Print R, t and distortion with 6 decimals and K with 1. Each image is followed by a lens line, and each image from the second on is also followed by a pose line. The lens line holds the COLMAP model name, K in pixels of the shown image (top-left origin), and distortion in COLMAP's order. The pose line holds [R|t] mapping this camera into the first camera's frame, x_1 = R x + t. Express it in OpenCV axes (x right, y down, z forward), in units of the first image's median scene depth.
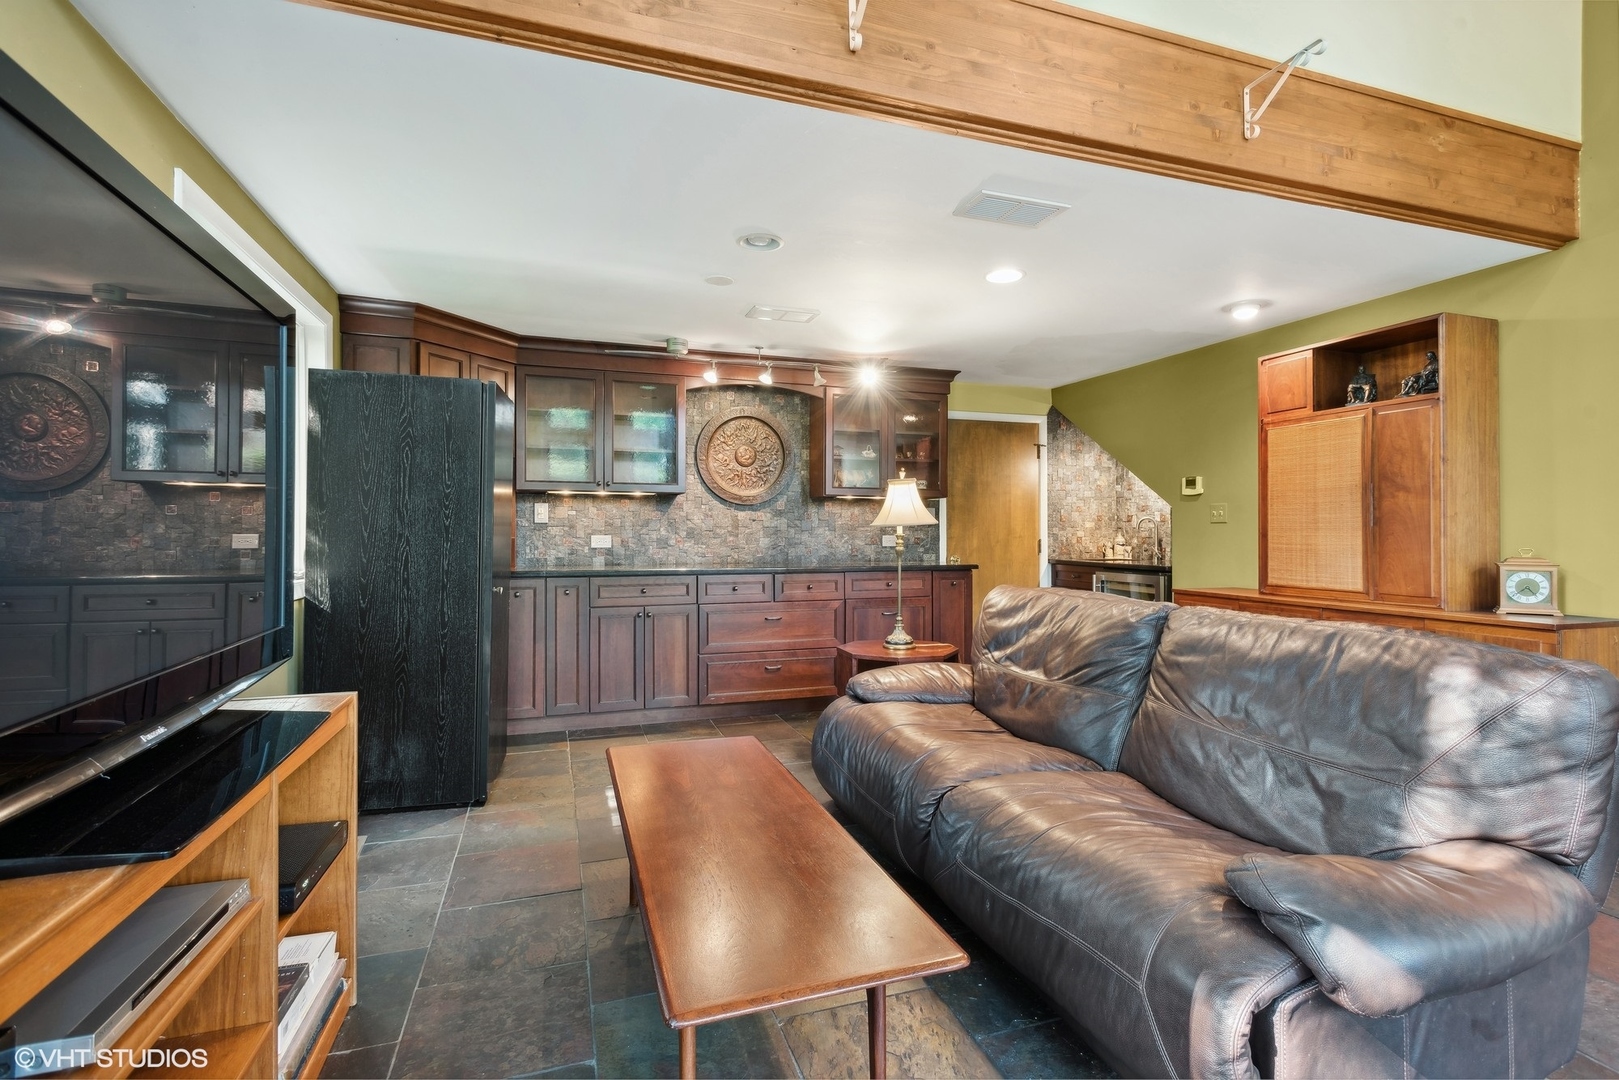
lens RADIAL K [[759.7, 0, 813.5], [0, 759.7, 534.0], [0, 0, 1]] dist [0.013334, 0.000483]
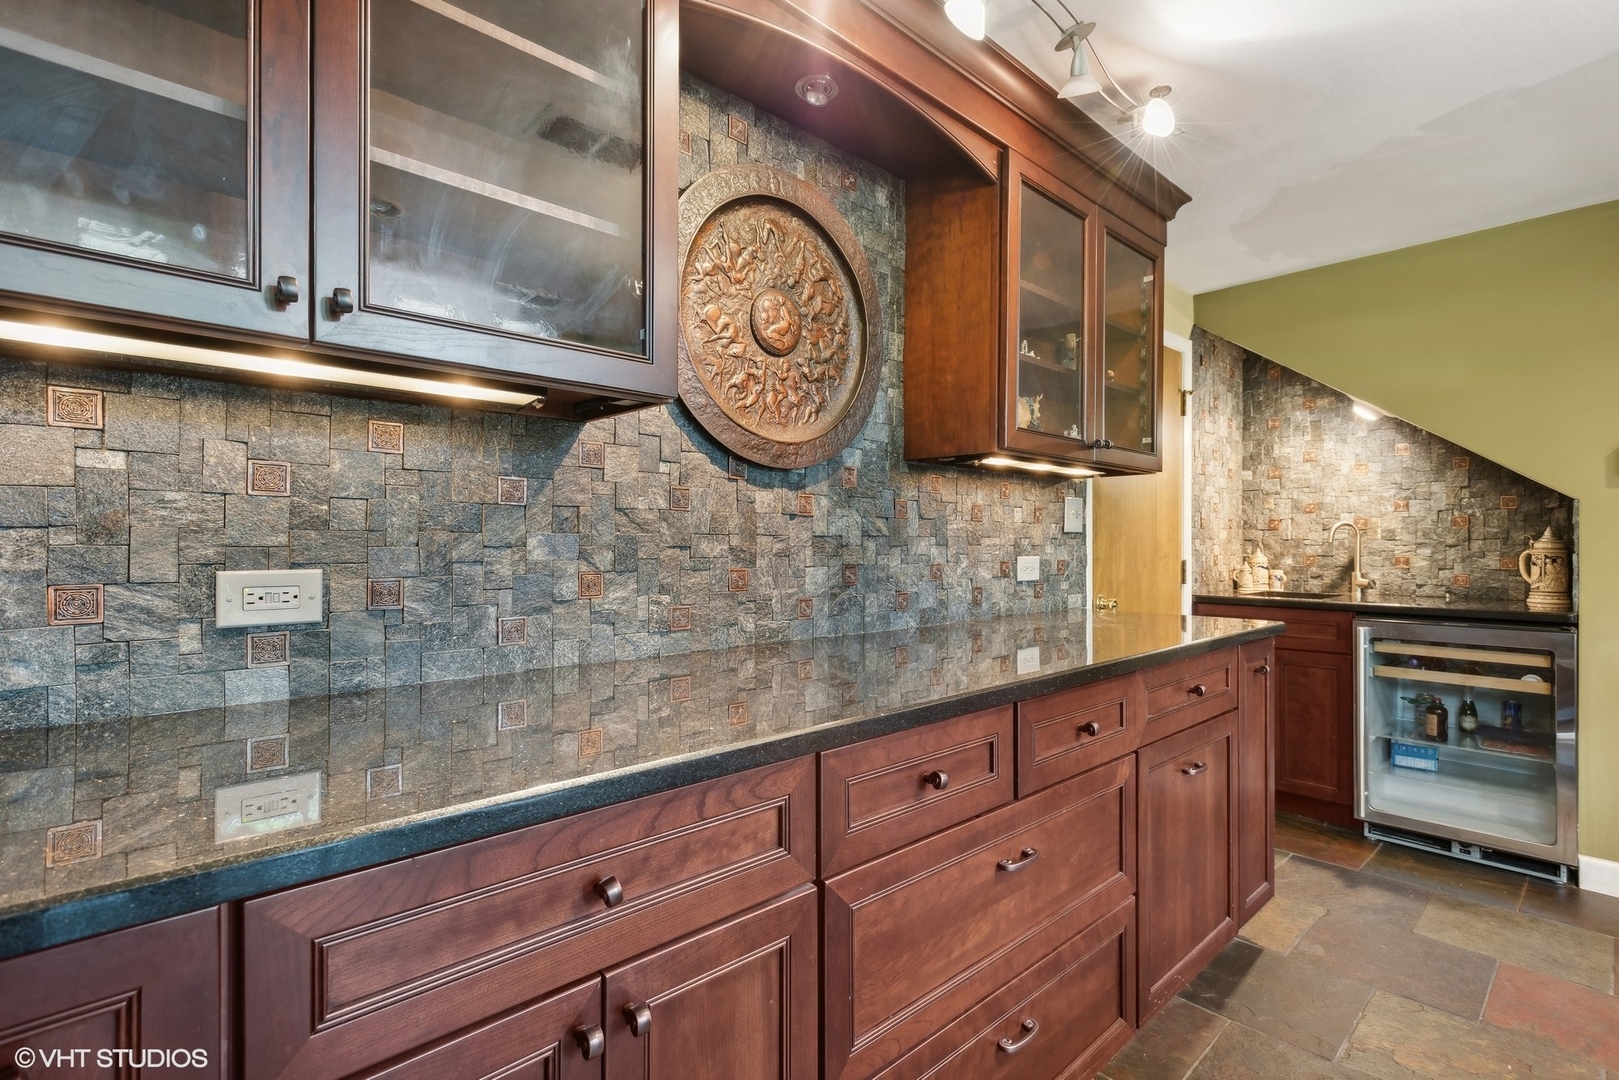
lens RADIAL K [[759.7, 0, 800.7], [0, 759.7, 543.8], [0, 0, 1]] dist [0.013334, 0.000483]
pose [[0.920601, 0.000766, 0.390504, -0.209115], [-0.001234, 0.999999, 0.000949, -0.005743], [-0.390503, -0.001356, 0.920601, 0.683953]]
